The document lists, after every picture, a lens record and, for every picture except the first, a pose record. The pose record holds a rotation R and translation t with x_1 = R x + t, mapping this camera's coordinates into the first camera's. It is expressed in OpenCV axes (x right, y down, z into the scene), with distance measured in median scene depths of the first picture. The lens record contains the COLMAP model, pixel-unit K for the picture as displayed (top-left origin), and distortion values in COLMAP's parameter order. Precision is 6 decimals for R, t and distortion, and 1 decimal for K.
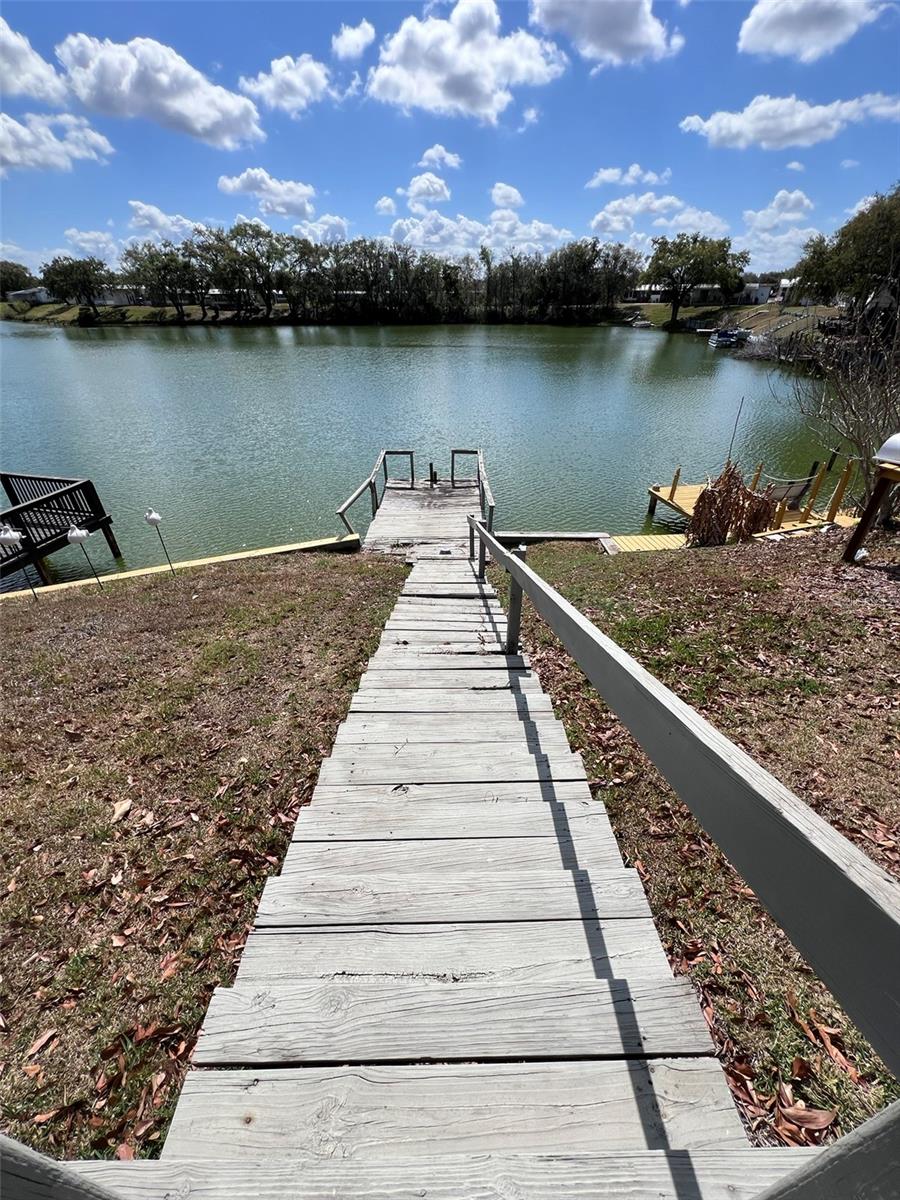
lens RADIAL K [[483.5, 0, 445.9], [0, 483.5, 601.5], [0, 0, 1]] dist [-0.001113, 0.000656]
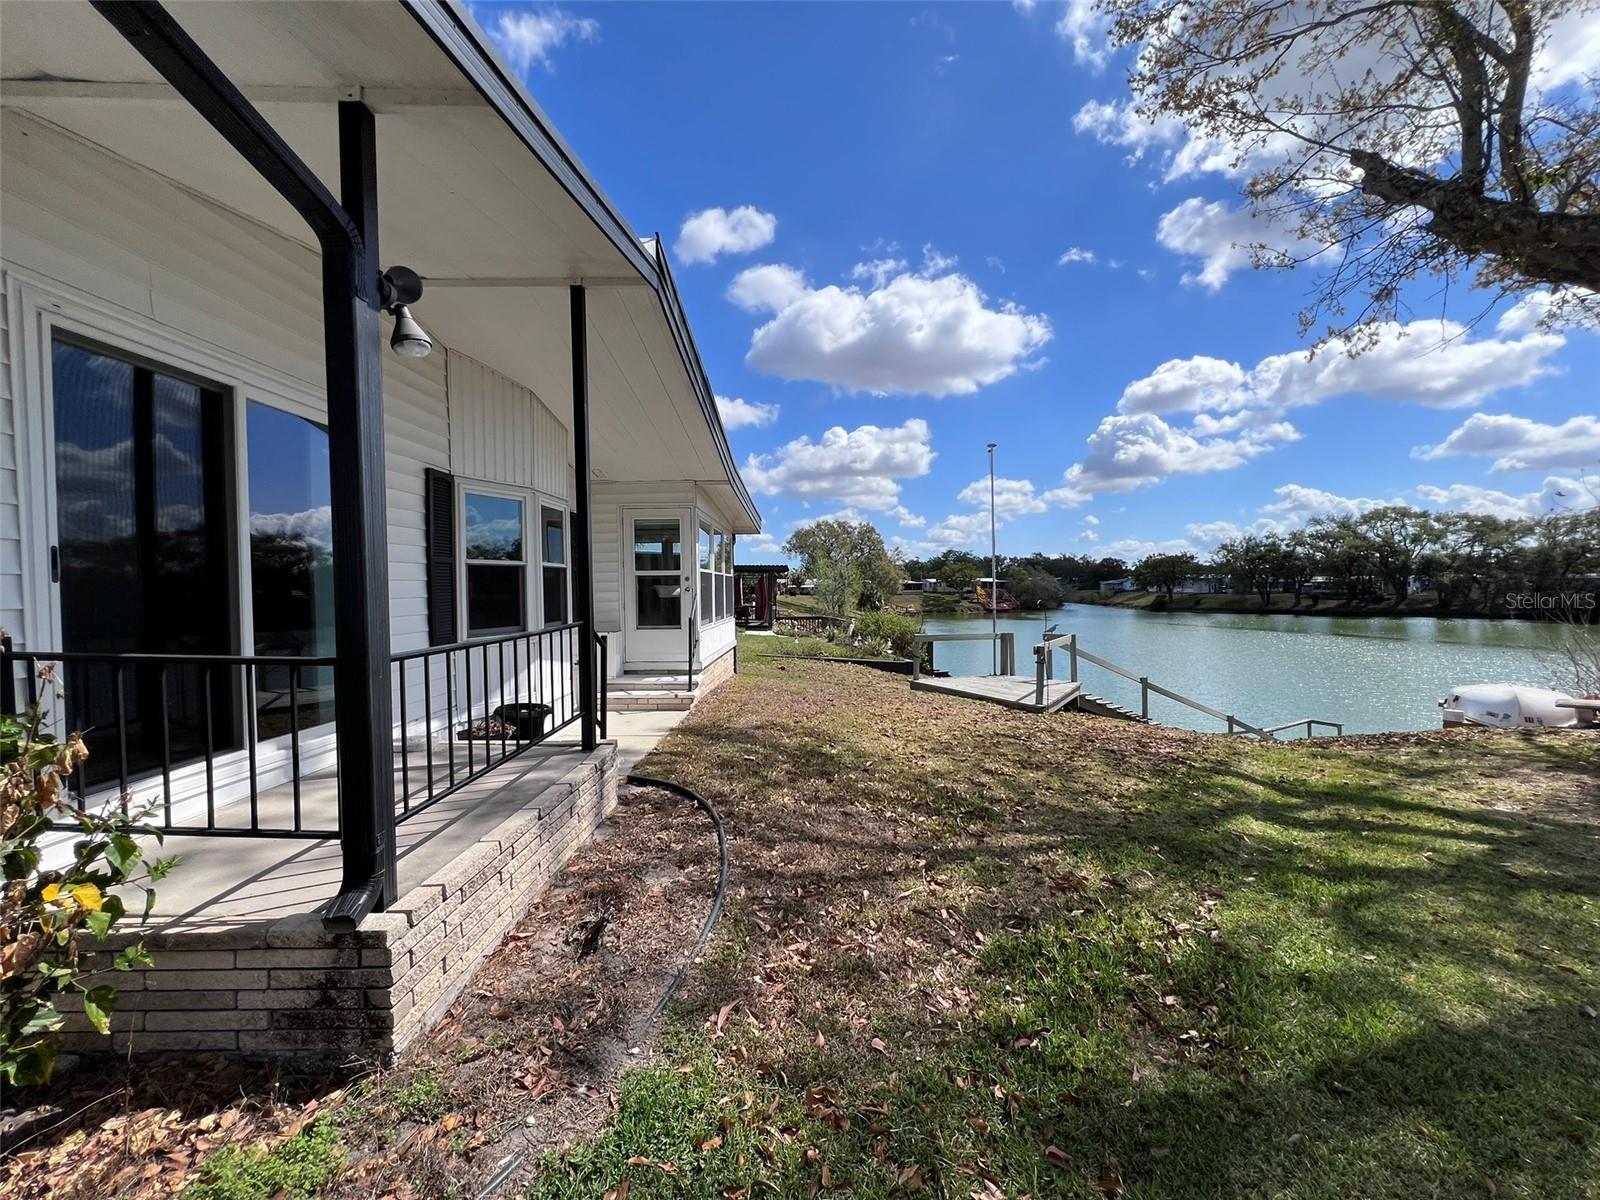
lens RADIAL K [[644.7, 0, 797.4], [0, 644.7, 610.1], [0, 0, 1]] dist [-0.001113, 0.000656]
pose [[0.452012, 0.028737, -0.891549, 0.100570], [-0.467609, 0.858775, -0.209396, 0.048296], [0.759623, 0.511546, 0.401615, -0.088003]]
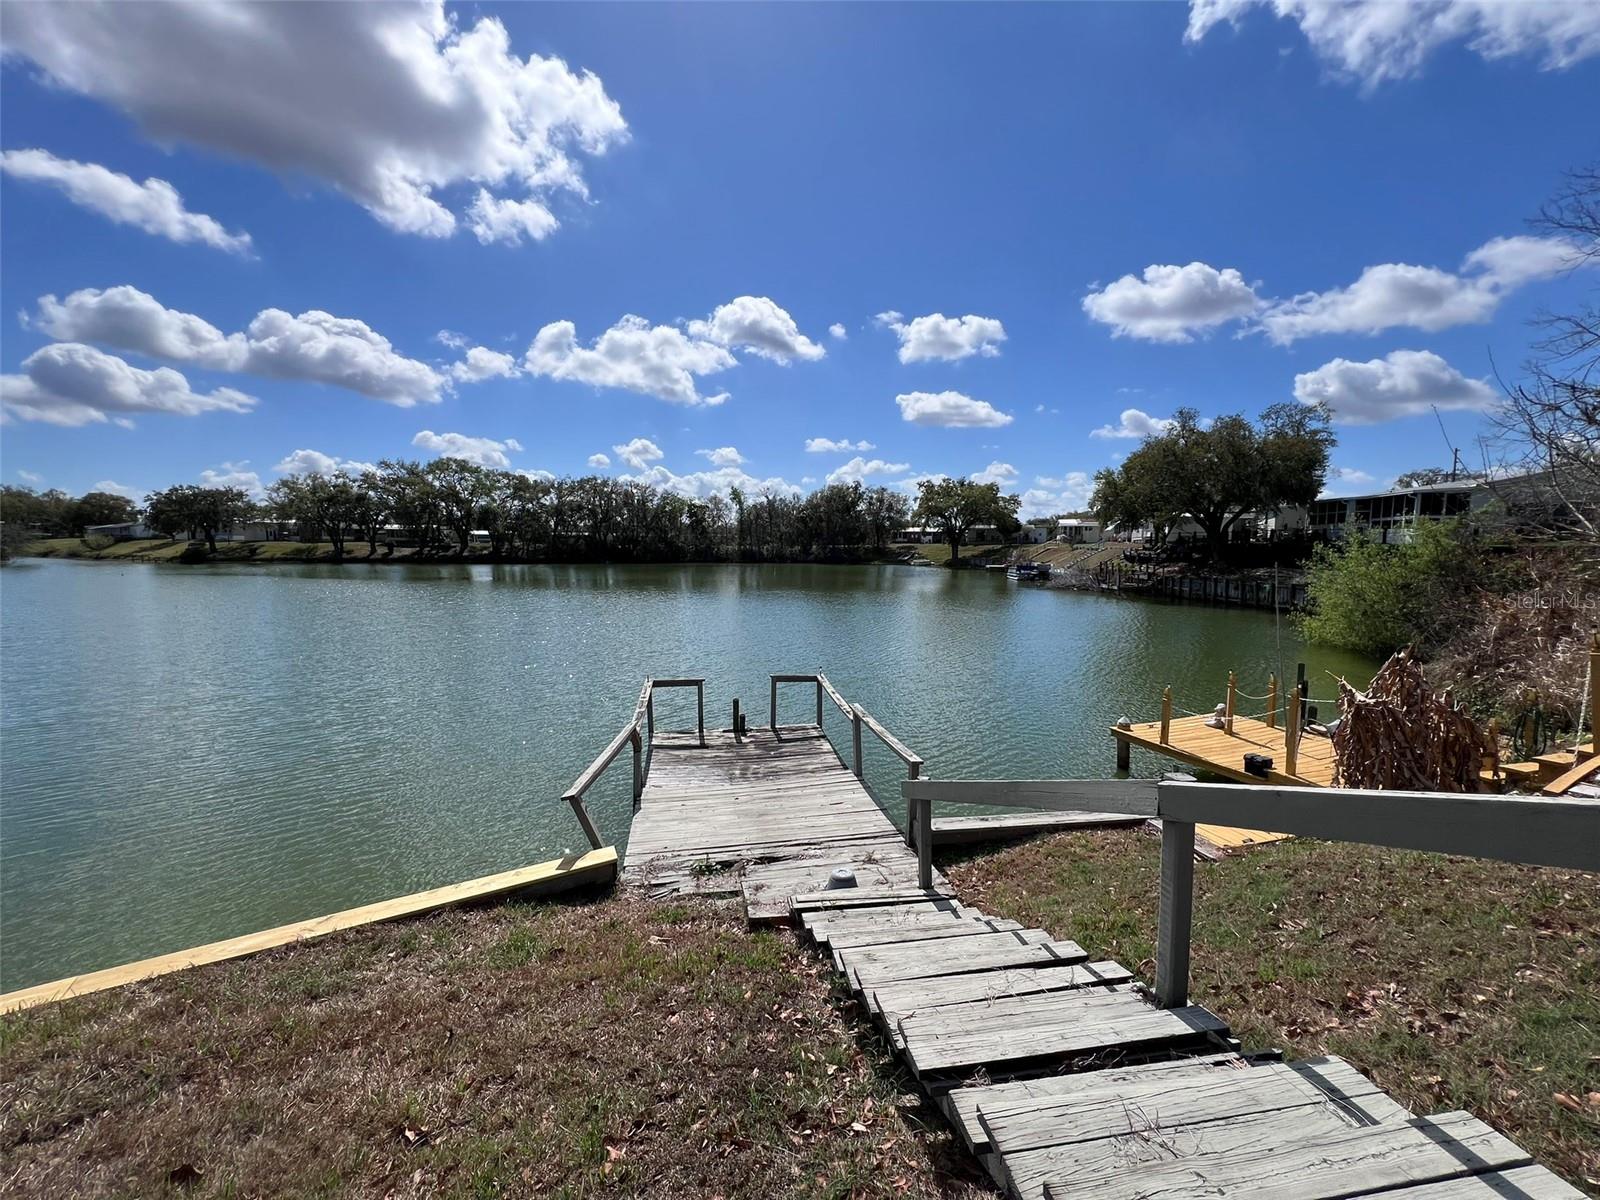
lens RADIAL K [[644.7, 0, 794.7], [0, 644.7, 596.6], [0, 0, 1]] dist [-0.001113, 0.000656]
pose [[0.985586, -0.005742, 0.169076, -0.013250], [0.083557, 0.885535, -0.456998, -0.007102], [-0.147099, 0.464538, 0.873251, 0.043566]]
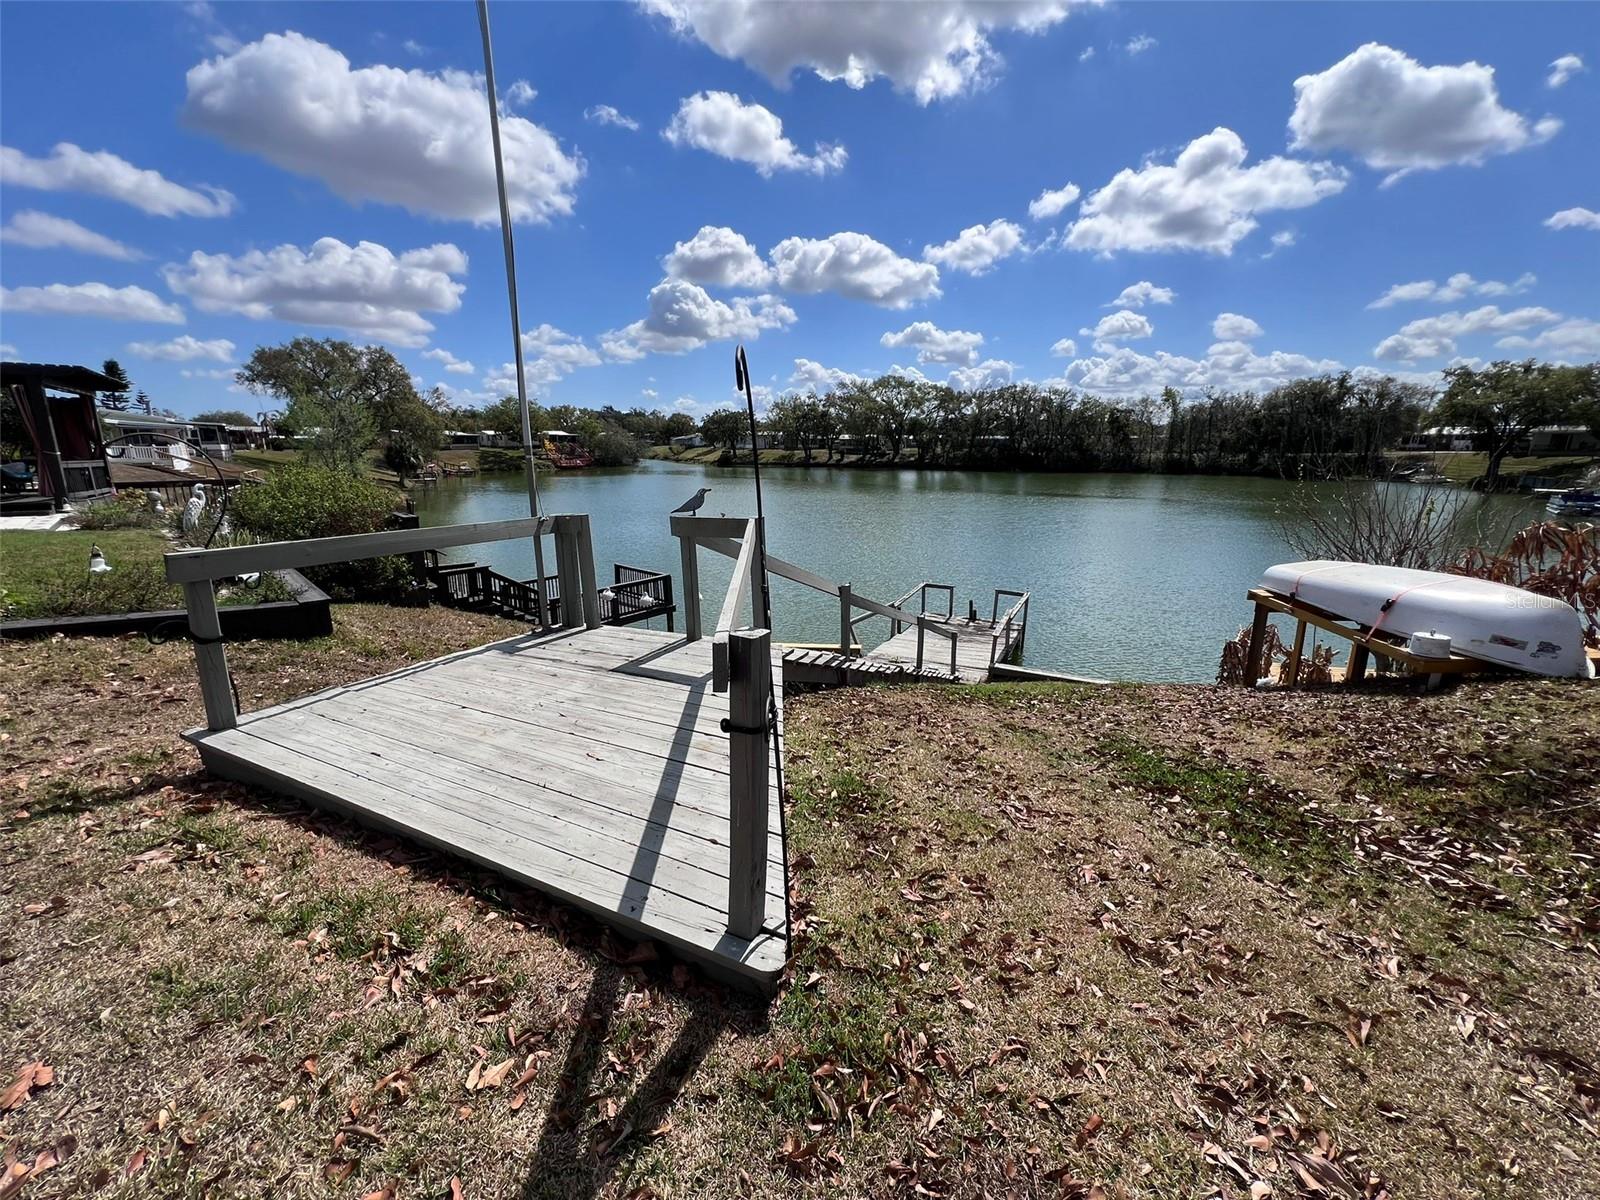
lens RADIAL K [[644.7, 0, 795.4], [0, 644.7, 602.7], [0, 0, 1]] dist [-0.001113, 0.000656]
pose [[0.890184, 0.112091, -0.441596, 0.037868], [-0.244056, 0.935786, -0.254443, 0.018404], [0.384719, 0.334276, 0.860379, -0.032043]]
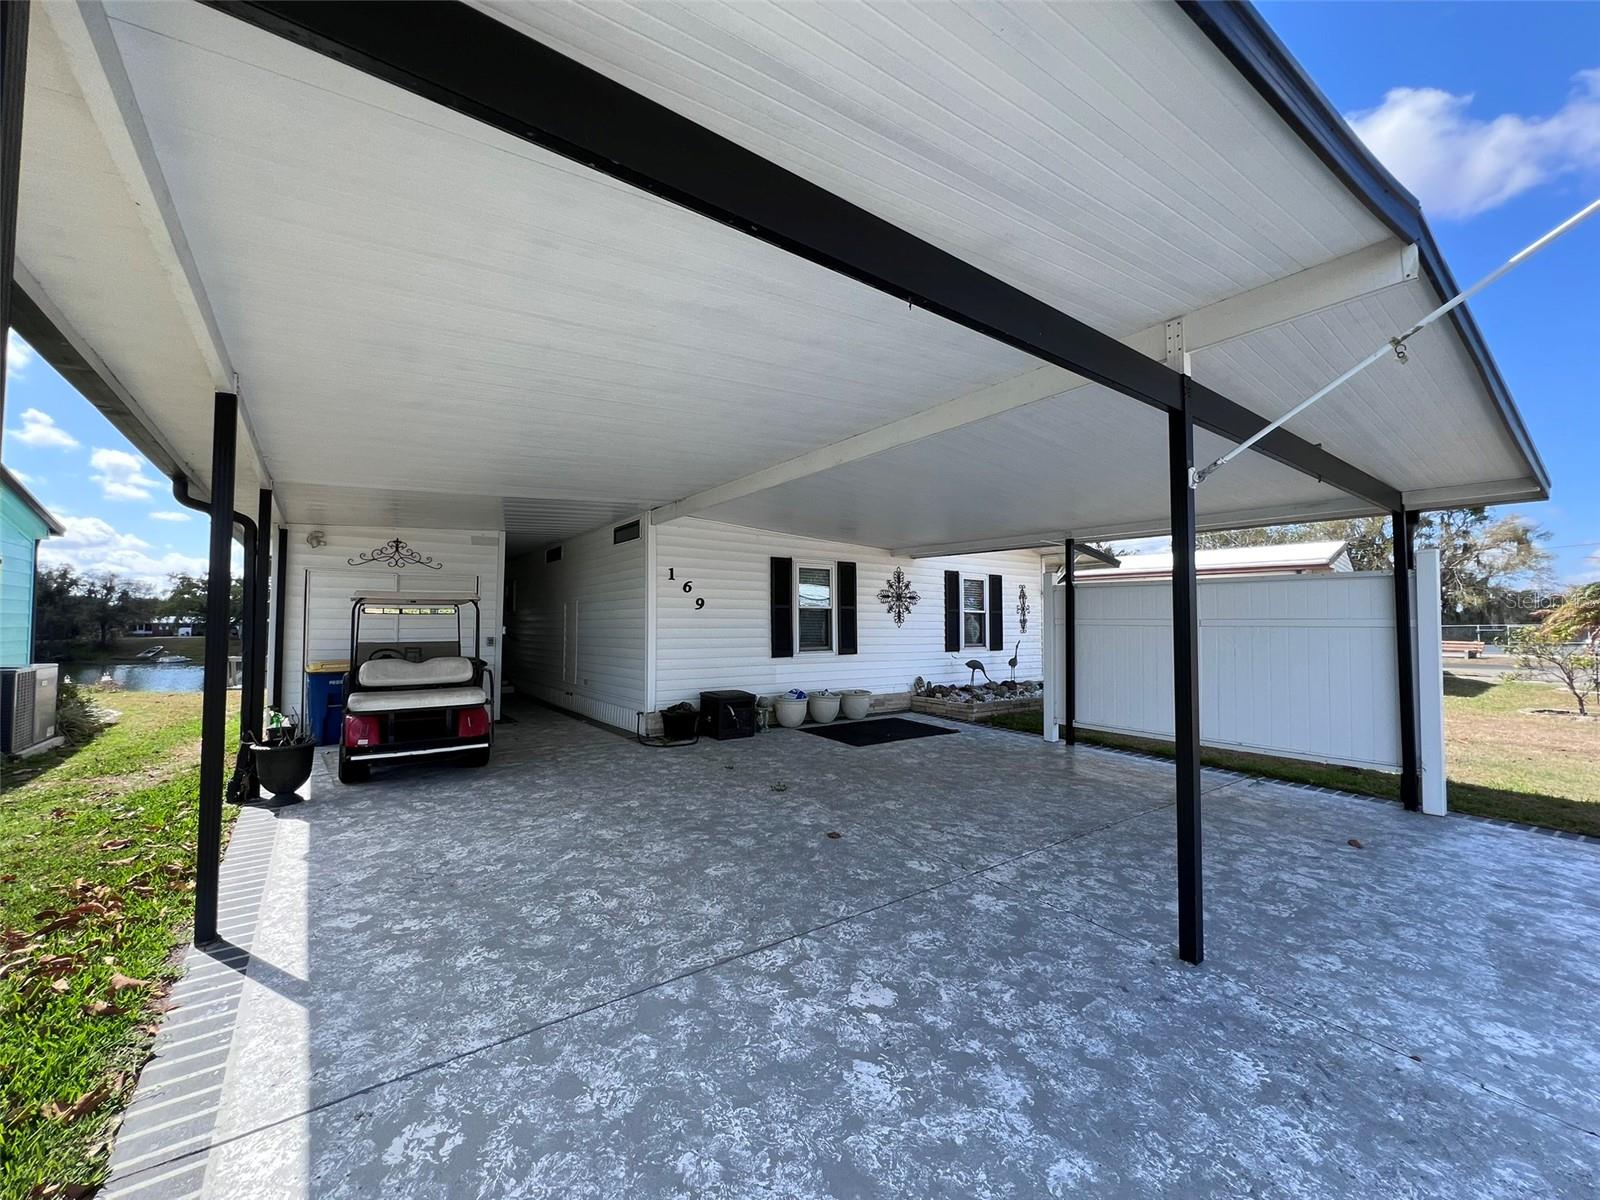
lens RADIAL K [[644.7, 0, 805.8], [0, 644.7, 602.8], [0, 0, 1]] dist [-0.001113, 0.000656]
pose [[0.425398, 0.039901, 0.904127, -0.101872], [0.478822, 0.837823, -0.262264, 0.114084], [-0.767962, 0.544482, 0.337302, -0.189402]]
